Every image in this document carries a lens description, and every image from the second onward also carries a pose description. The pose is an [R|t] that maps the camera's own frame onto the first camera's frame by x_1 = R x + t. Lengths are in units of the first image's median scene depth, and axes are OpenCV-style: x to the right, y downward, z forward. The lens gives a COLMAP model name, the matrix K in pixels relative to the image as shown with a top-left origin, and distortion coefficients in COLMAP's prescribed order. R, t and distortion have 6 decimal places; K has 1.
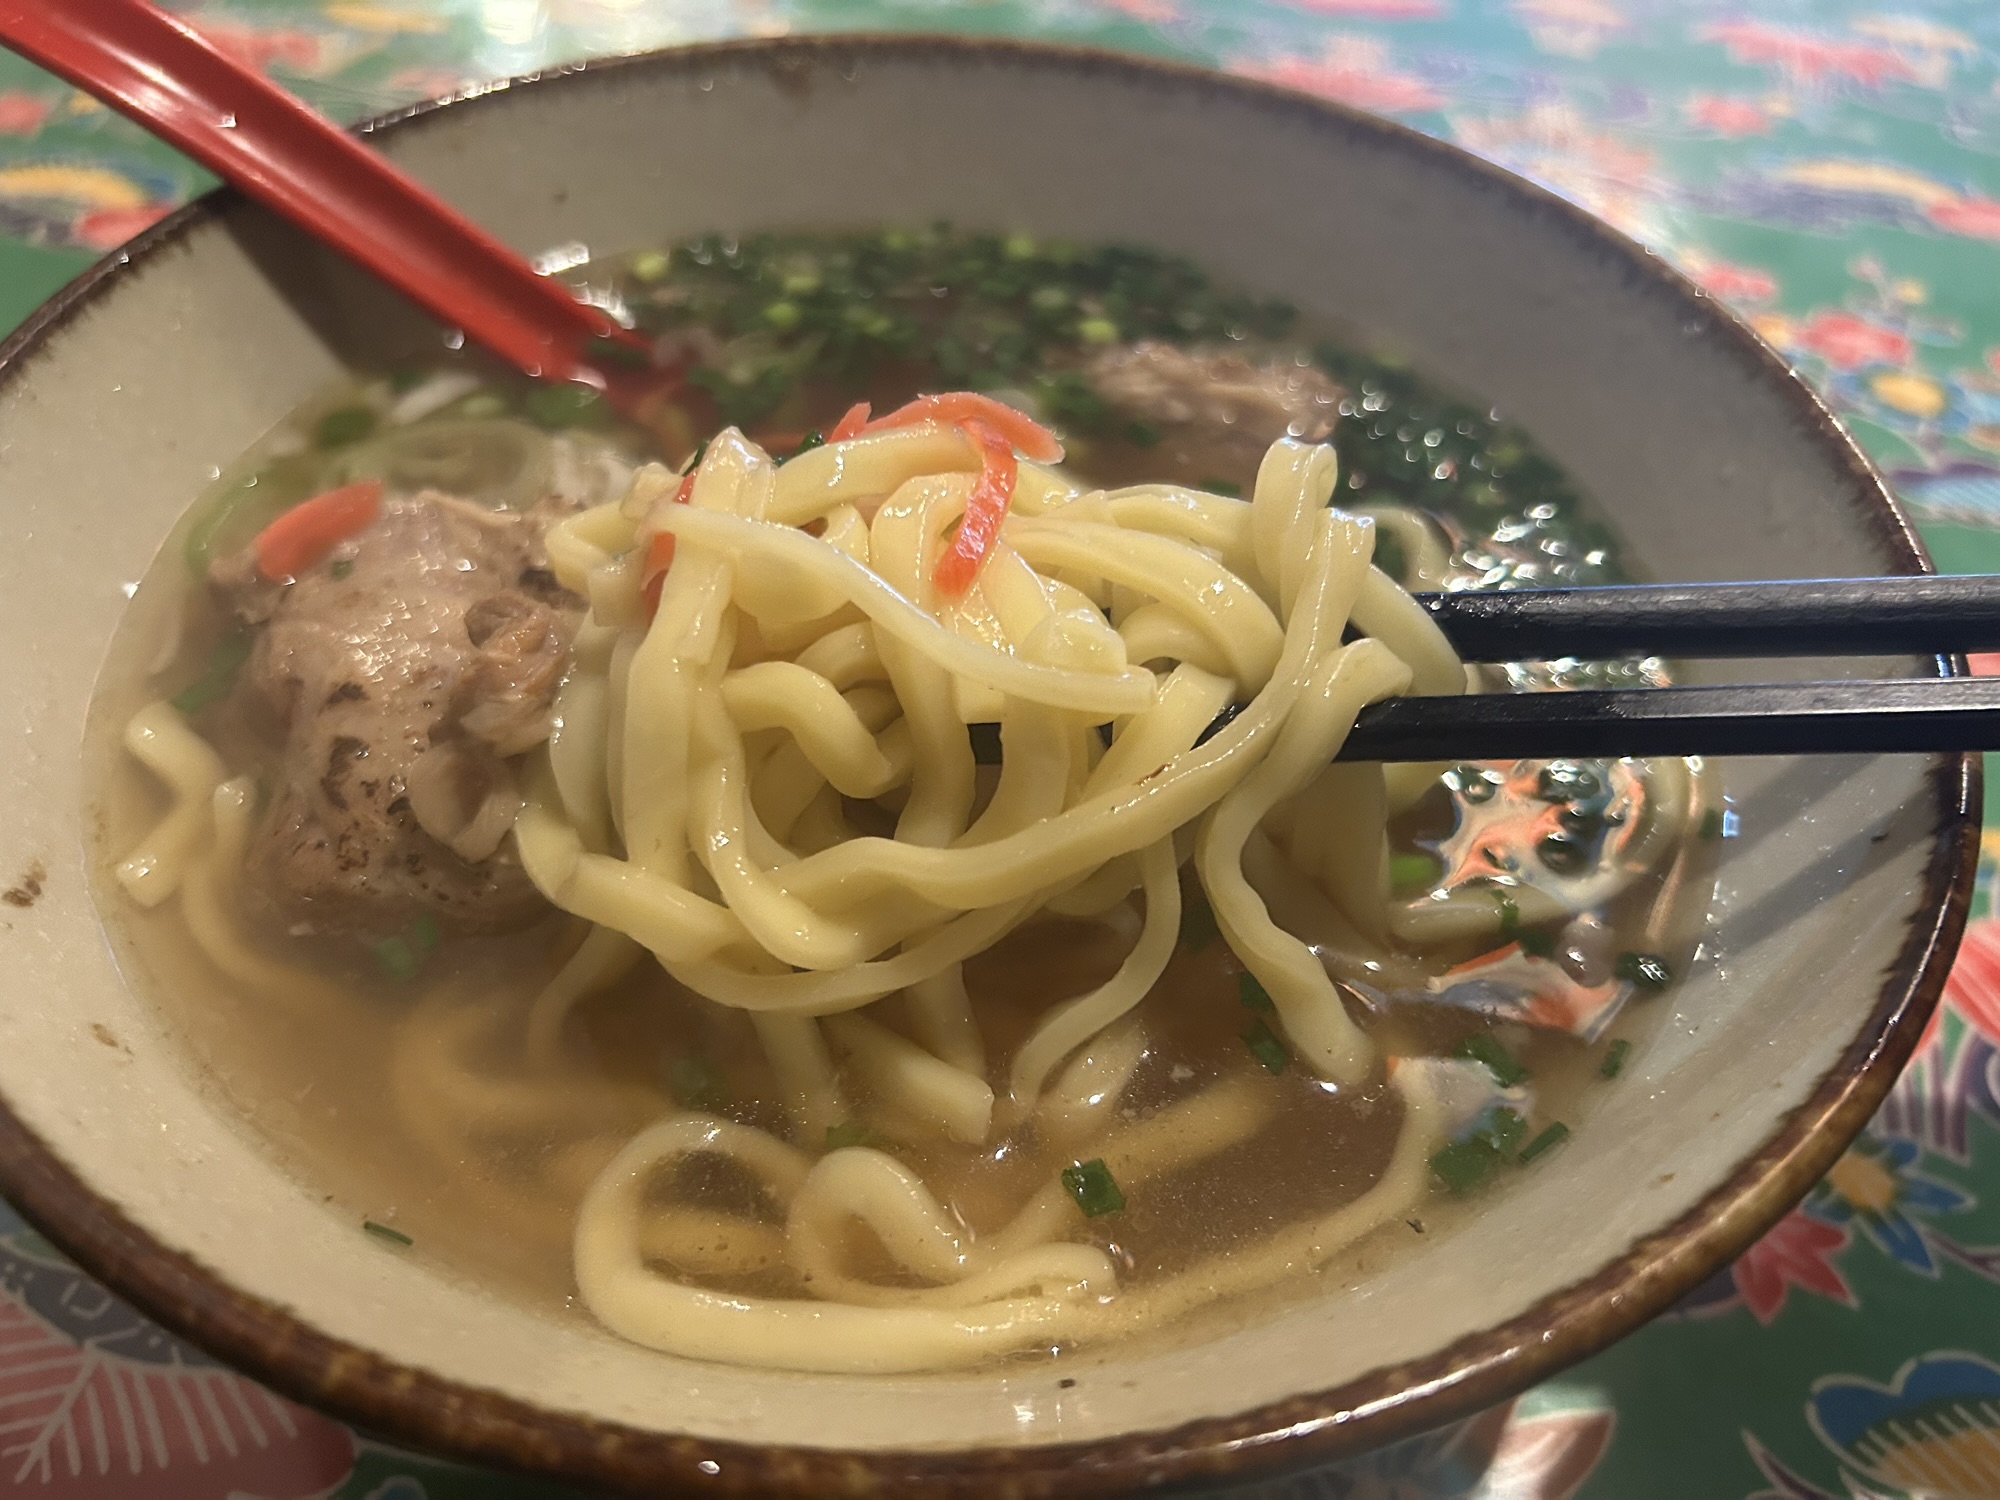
lens RADIAL K [[1615.0, 0, 991.3], [0, 1615.0, 747.7], [0, 0, 1]] dist [0.019873, -0.052801]
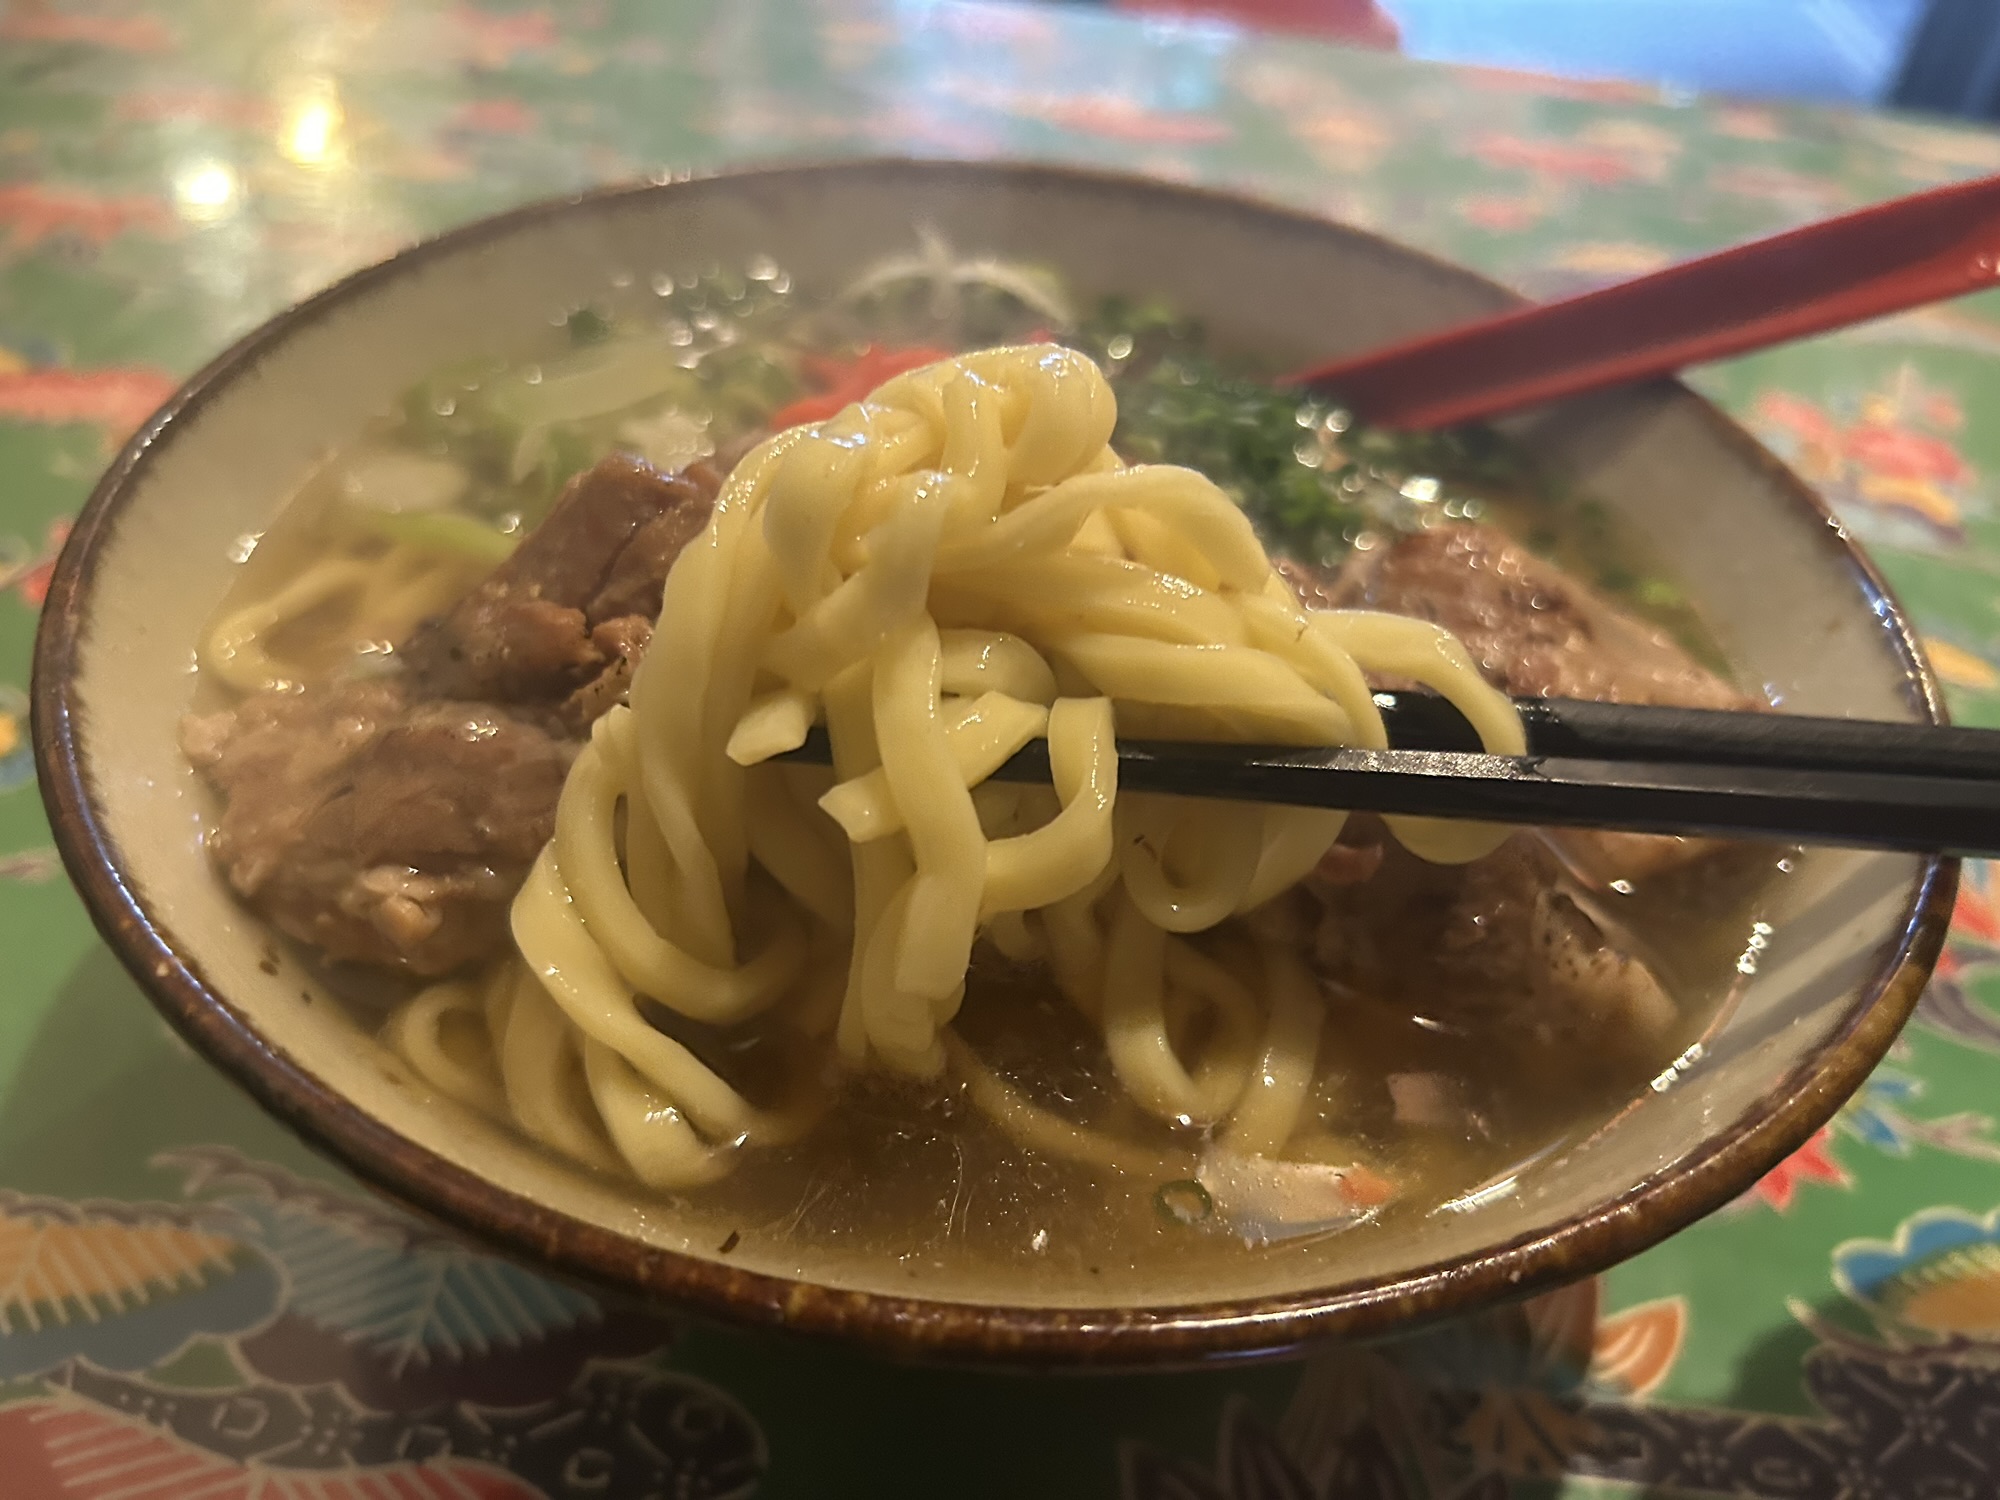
lens RADIAL K [[1615.0, 0, 998.8], [0, 1615.0, 739.3], [0, 0, 1]] dist [0.019873, -0.052801]
pose [[0.983303, -0.095412, 0.154957, -0.124763], [0.108746, 0.990848, -0.079968, 0.033746], [-0.145909, 0.095484, 0.984679, -0.046563]]
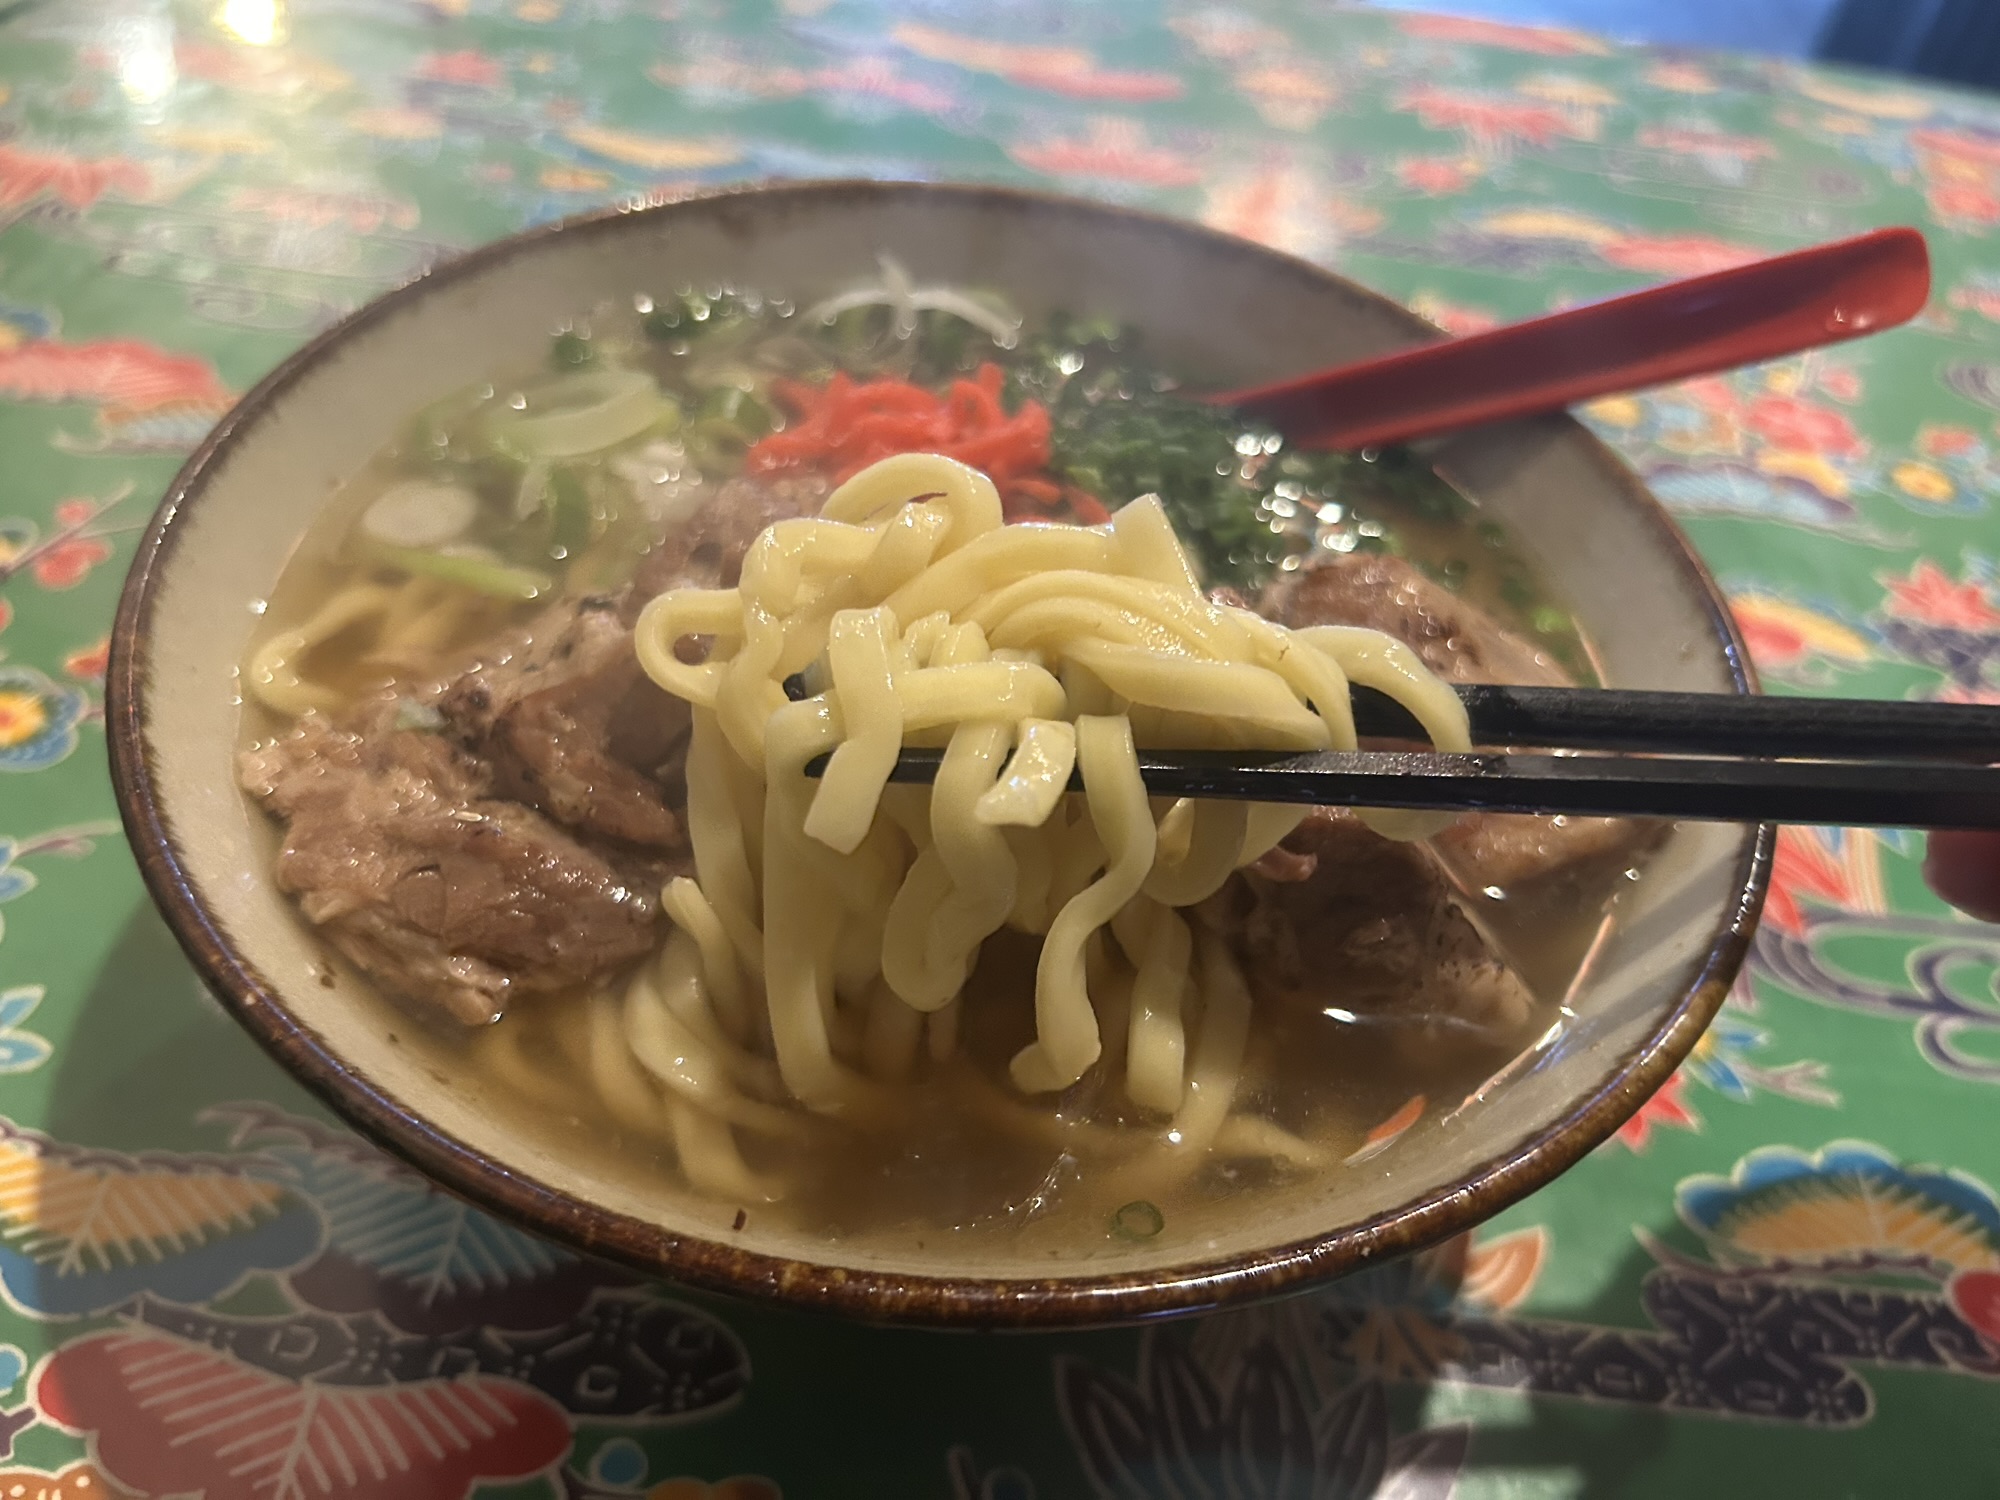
lens RADIAL K [[1615.0, 0, 994.3], [0, 1615.0, 737.7], [0, 0, 1]] dist [0.019873, -0.052801]
pose [[0.979521, -0.104358, 0.172188, -0.130620], [0.106790, 0.994270, -0.004892, -0.015152], [-0.170691, 0.023180, 0.985052, -0.126284]]
